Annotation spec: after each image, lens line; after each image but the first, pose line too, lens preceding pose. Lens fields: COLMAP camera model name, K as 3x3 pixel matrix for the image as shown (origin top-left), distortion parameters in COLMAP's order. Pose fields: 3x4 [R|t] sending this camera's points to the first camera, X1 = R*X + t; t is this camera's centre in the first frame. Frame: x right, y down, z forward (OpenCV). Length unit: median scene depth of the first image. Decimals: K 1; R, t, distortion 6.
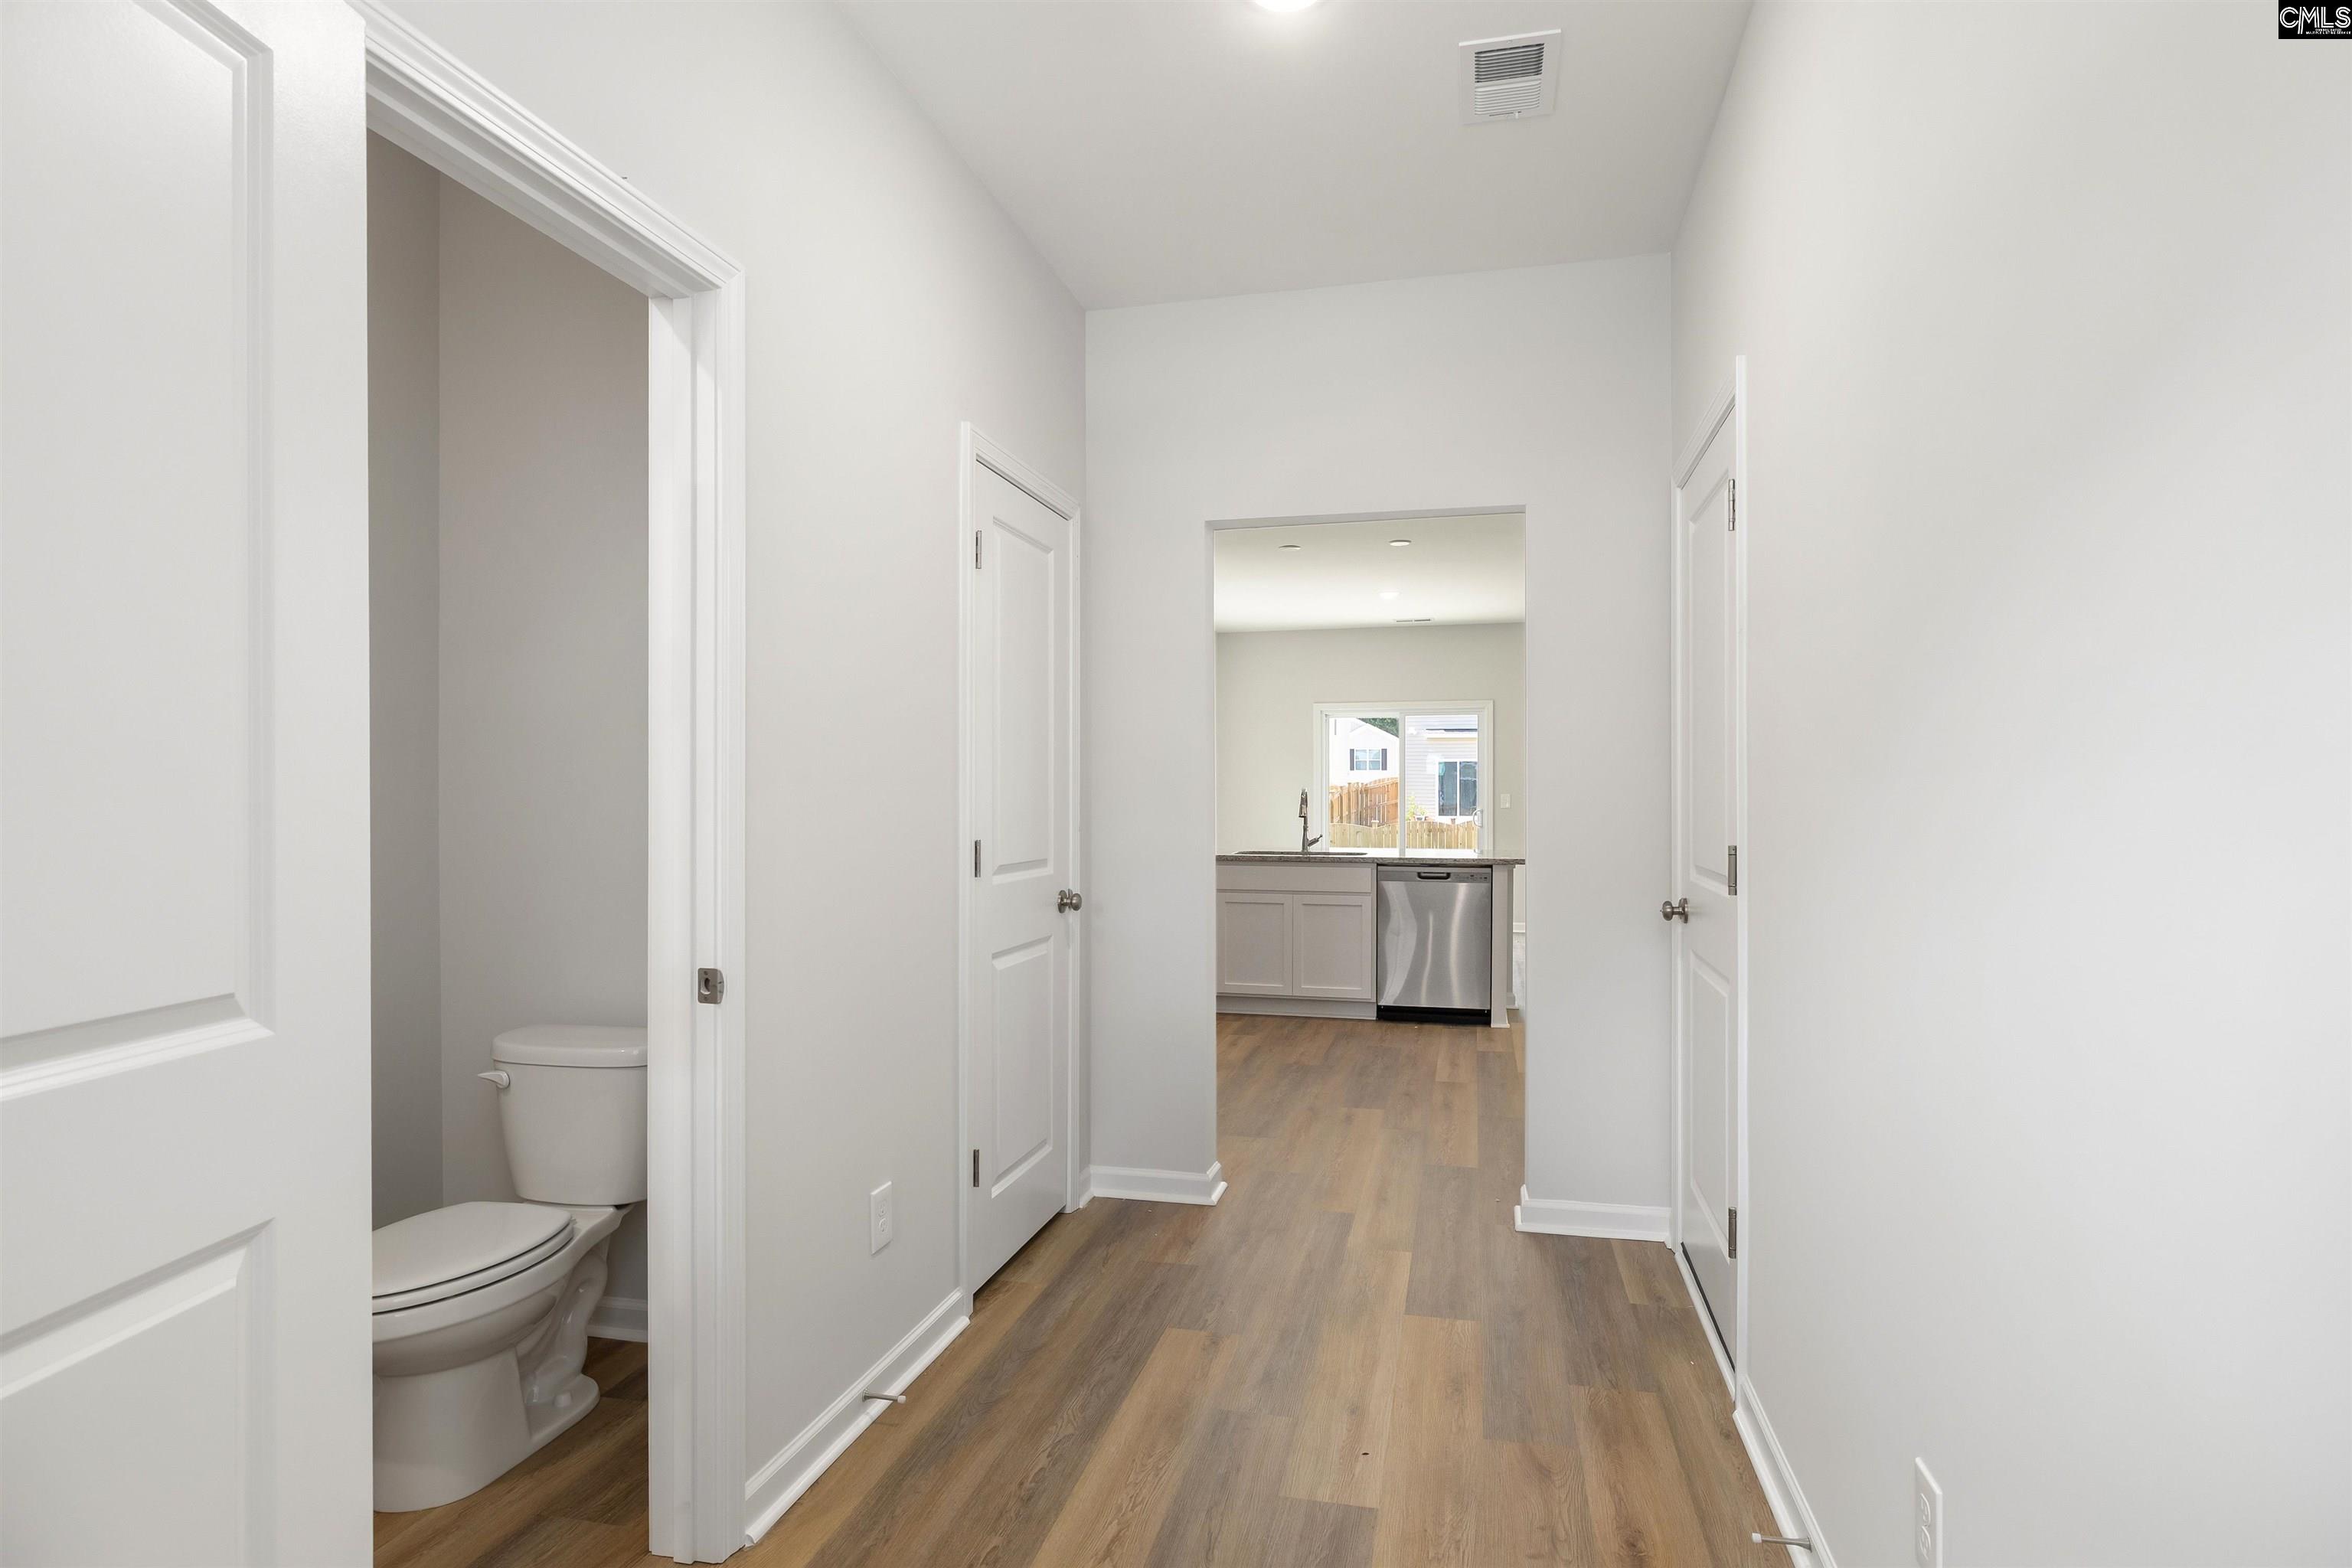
lens RADIAL K [[1206.6, 0, 1182.8], [0, 1206.6, 792.6], [0, 0, 1]] dist [-0.001284, -0.000017]
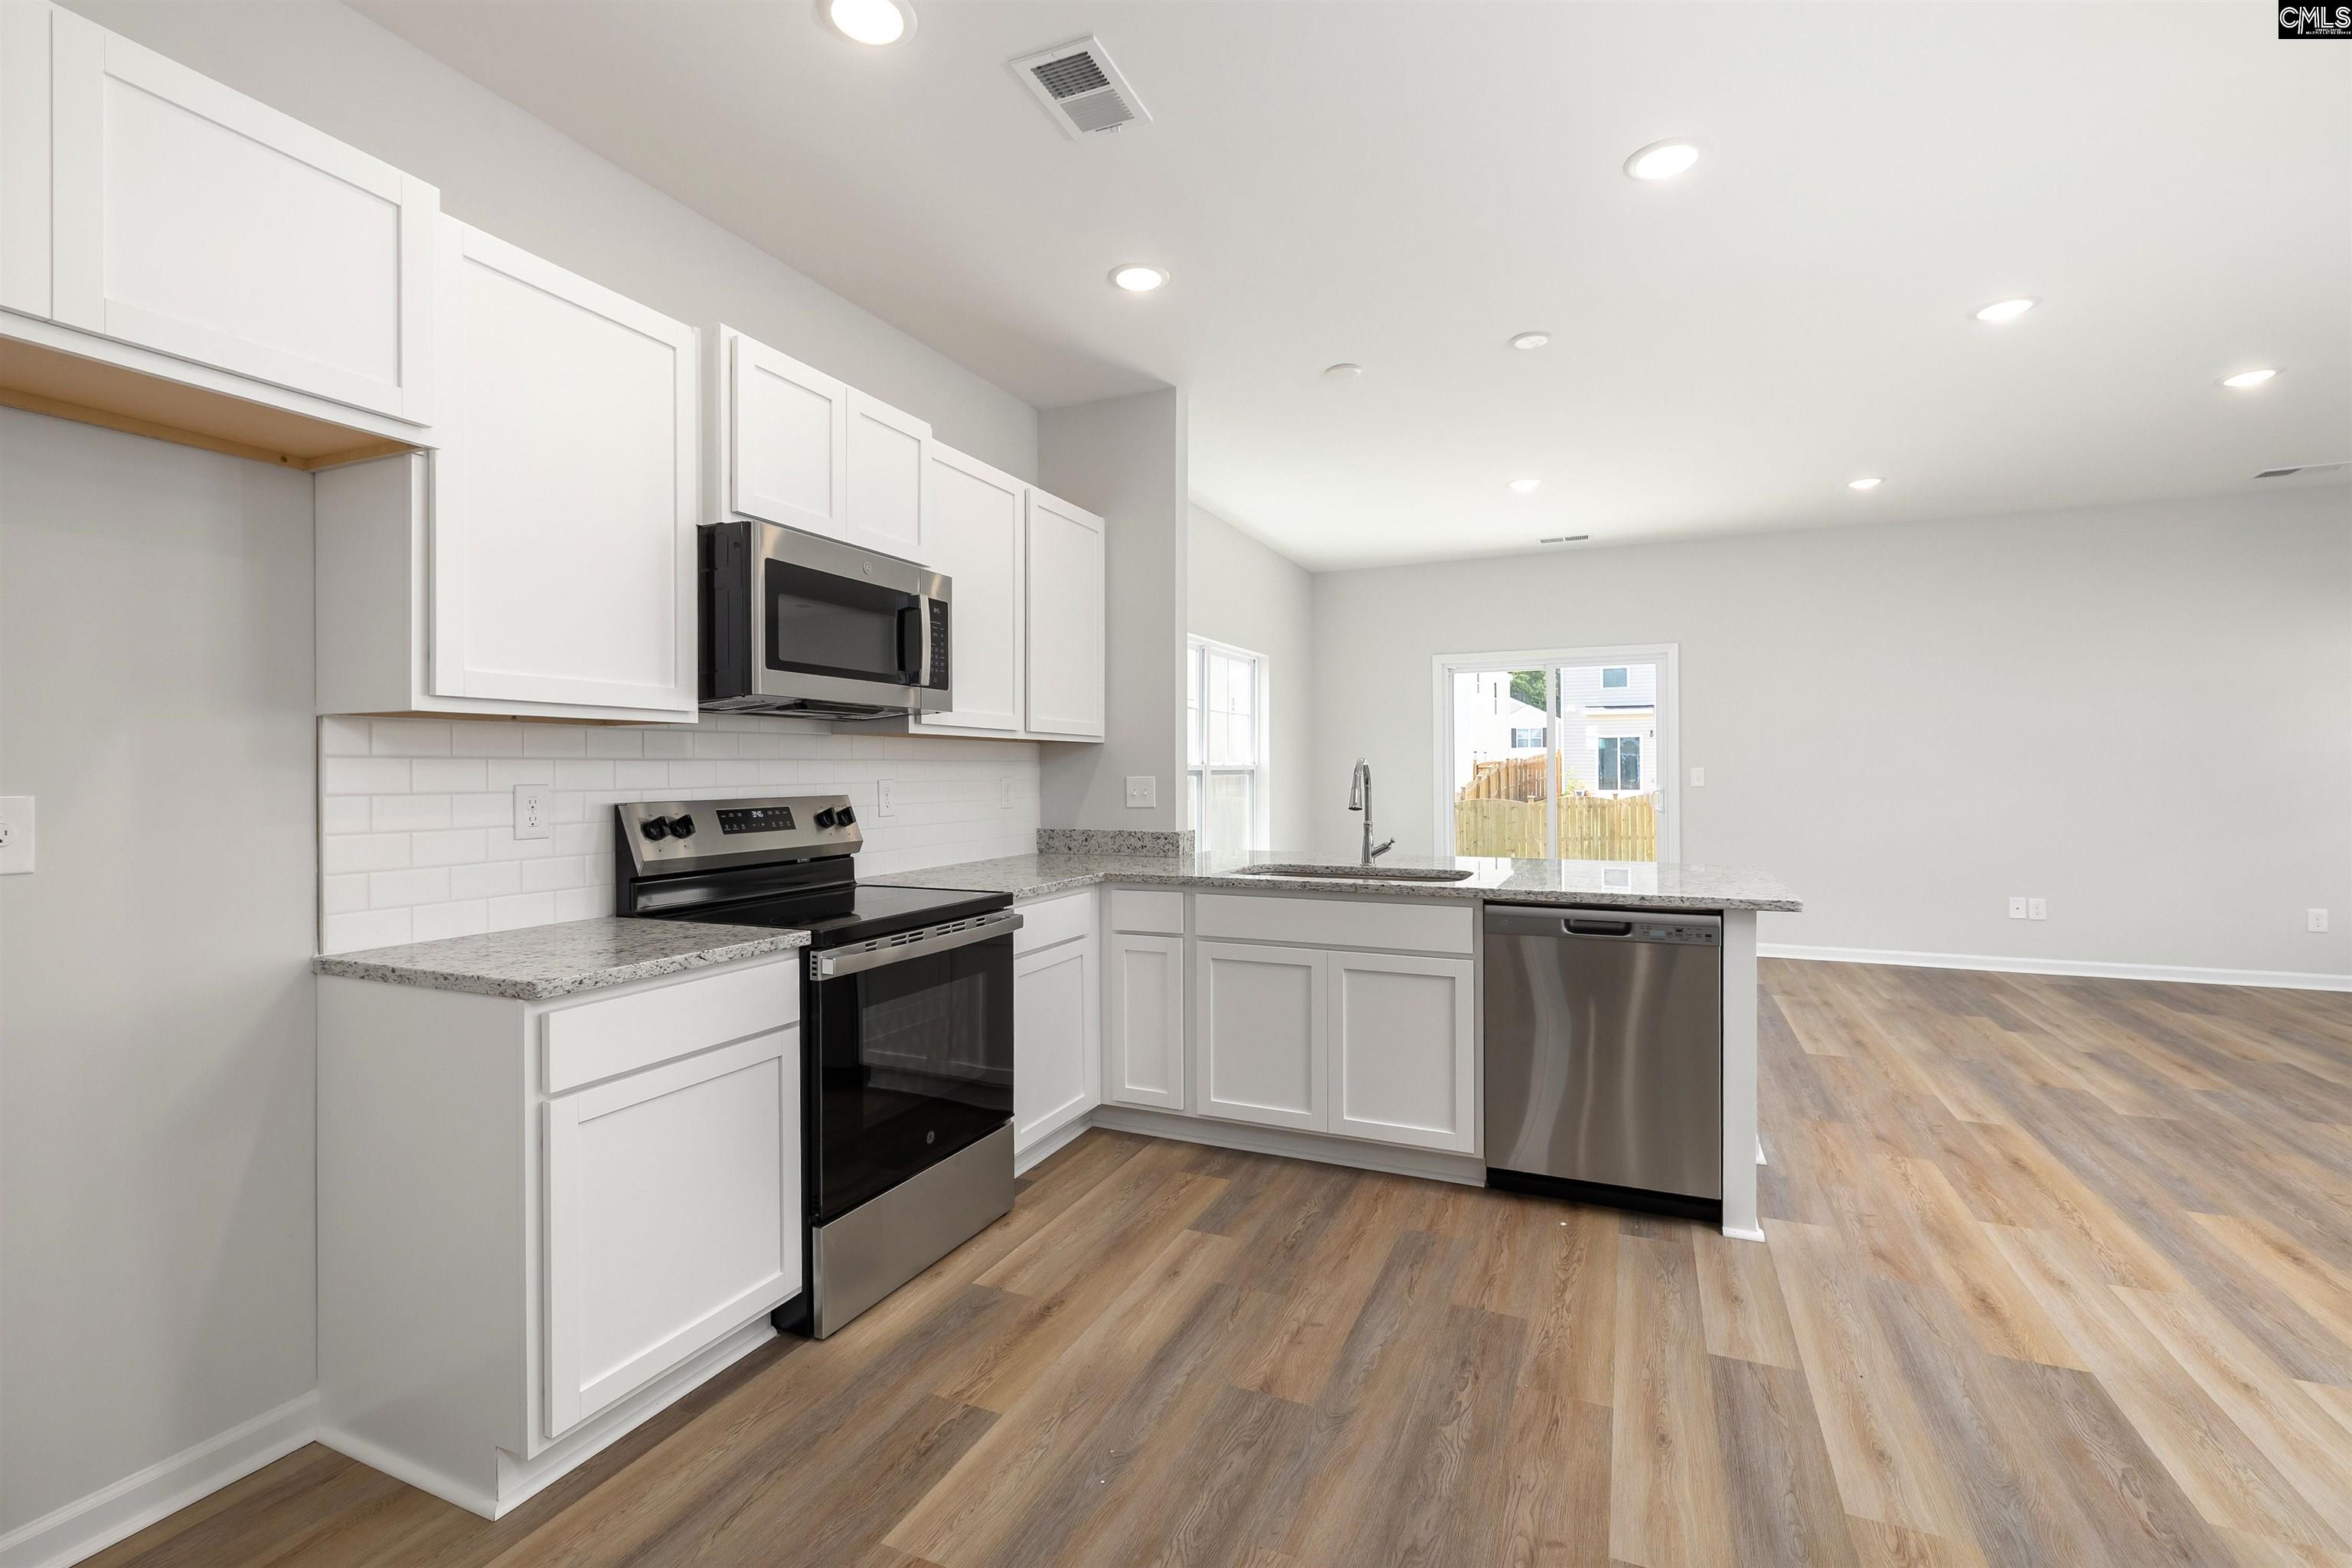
lens RADIAL K [[1018.2, 0, 1187.2], [0, 1018.2, 771.3], [0, 0, 1]] dist [0.010114, -0.001341]
pose [[0.984807, -0.008385, -0.173450, 0.064212], [0.008511, 0.999964, -0.000015, 0.000904], [0.173443, -0.001462, 0.984843, 0.310568]]
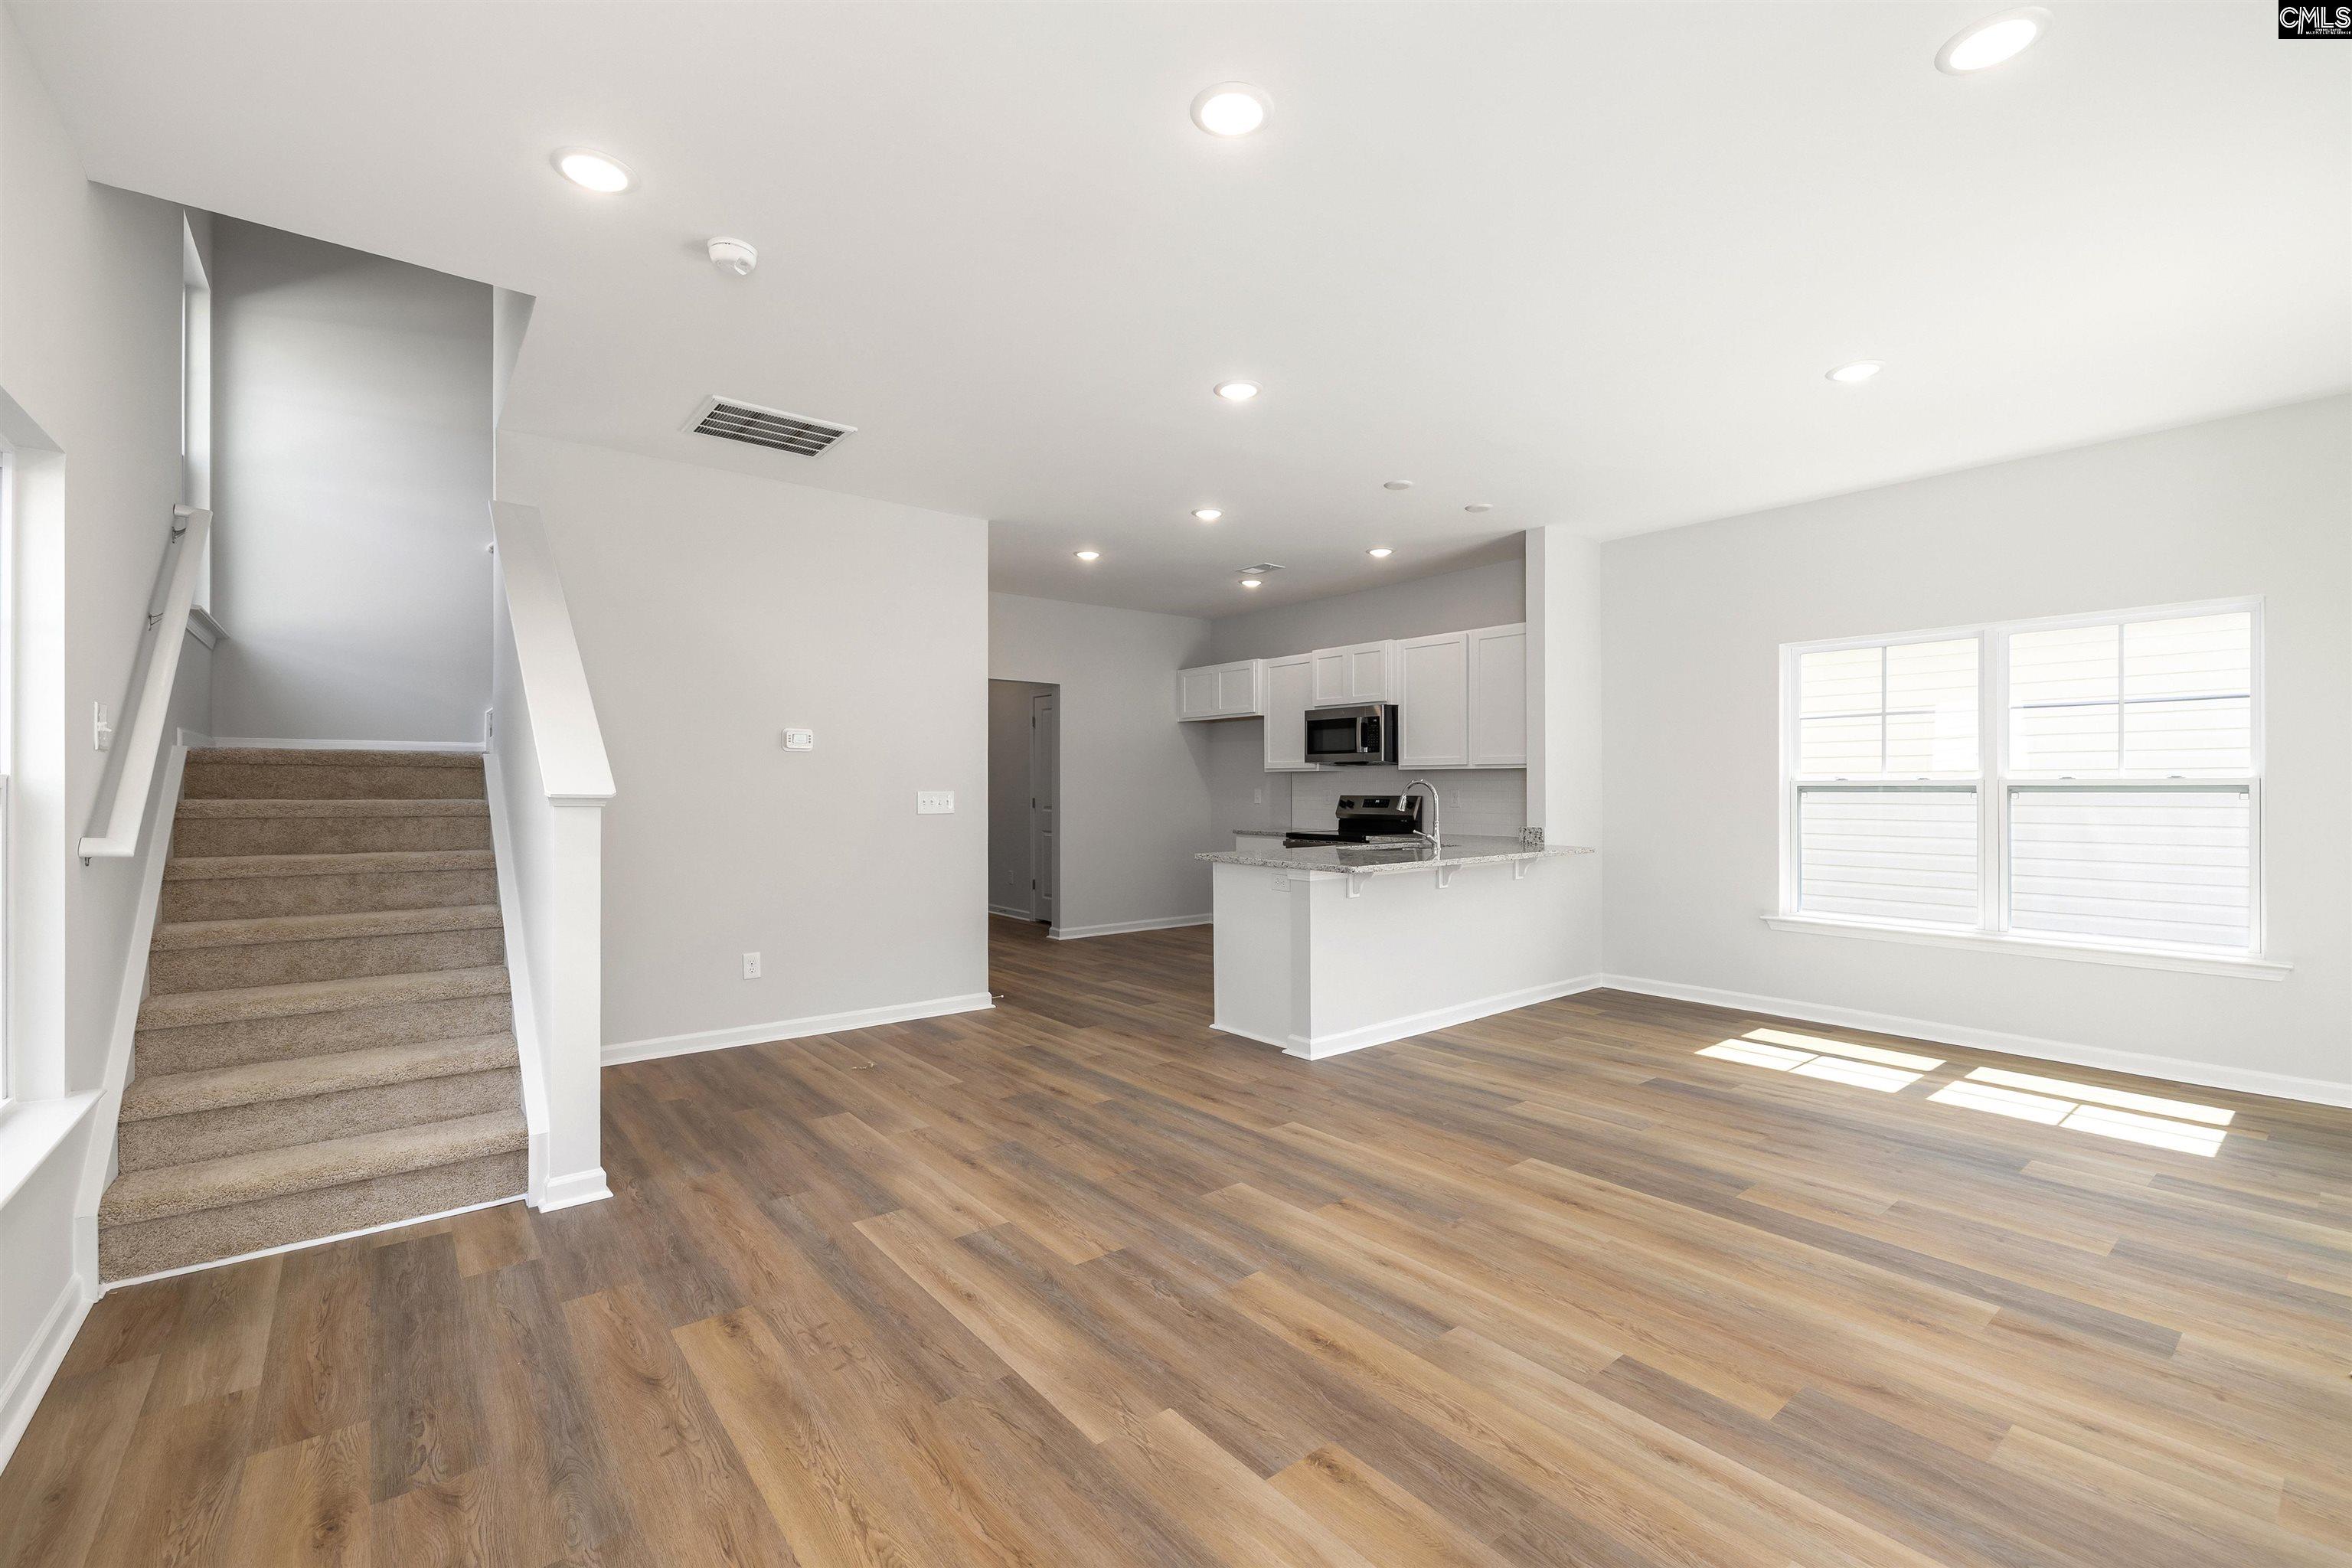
lens RADIAL K [[1018.2, 0, 1185.2], [0, 1018.2, 775.3], [0, 0, 1]] dist [0.010114, -0.001341]
pose [[-0.602374, -0.012460, -0.798117, 0.536849], [-0.002048, 0.999899, -0.014065, 0.002717], [0.798212, -0.006838, -0.602338, 0.843306]]
